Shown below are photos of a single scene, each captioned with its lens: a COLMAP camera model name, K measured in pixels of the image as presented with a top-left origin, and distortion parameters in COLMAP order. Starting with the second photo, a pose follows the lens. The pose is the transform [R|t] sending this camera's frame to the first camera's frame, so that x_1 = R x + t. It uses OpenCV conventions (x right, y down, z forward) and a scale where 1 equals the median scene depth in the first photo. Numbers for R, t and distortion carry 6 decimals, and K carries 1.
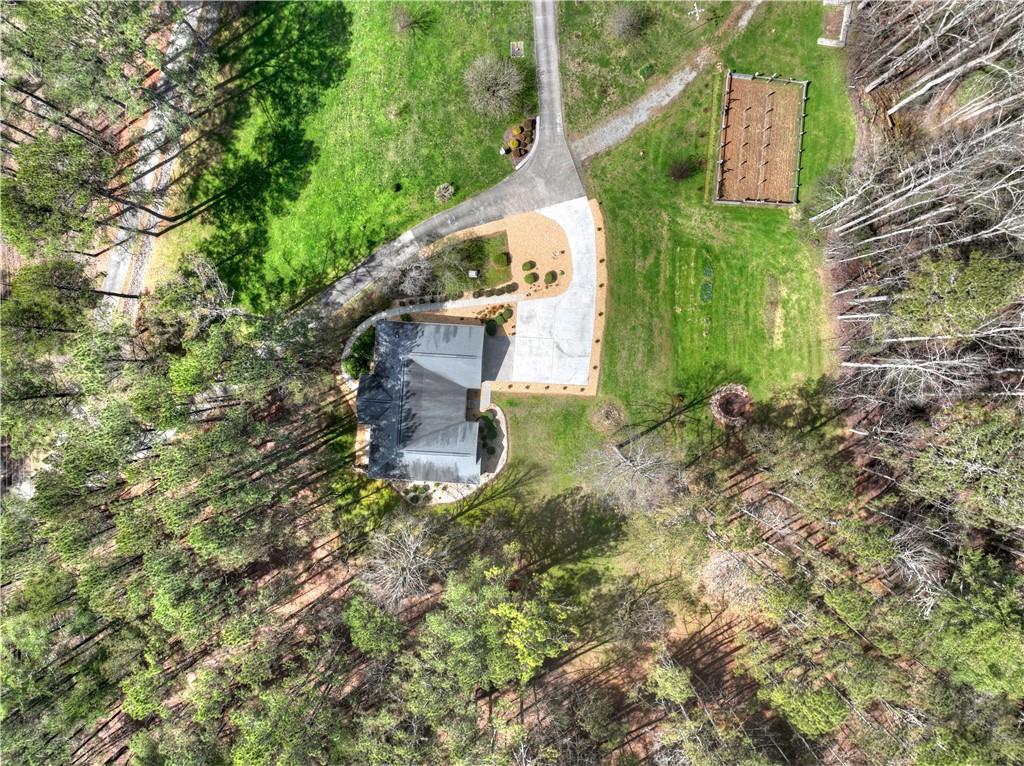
lens RADIAL K [[713.3, 0, 511.7], [0, 713.3, 383.3], [0, 0, 1]] dist [0.010237, 0.004290]
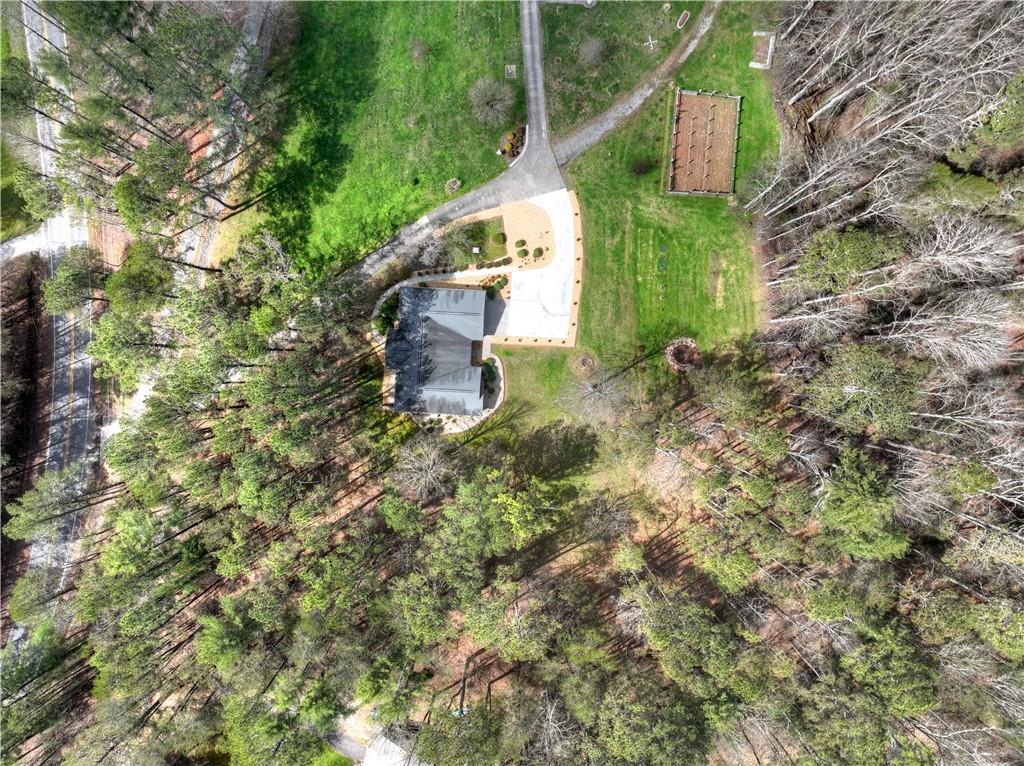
lens RADIAL K [[713.3, 0, 511.8], [0, 713.3, 382.6], [0, 0, 1]] dist [0.010237, 0.004290]
pose [[0.999979, -0.004117, 0.005024, 0.001289], [0.004105, 0.999989, 0.002419, 0.076446], [-0.005034, -0.002398, 0.999984, -0.255472]]
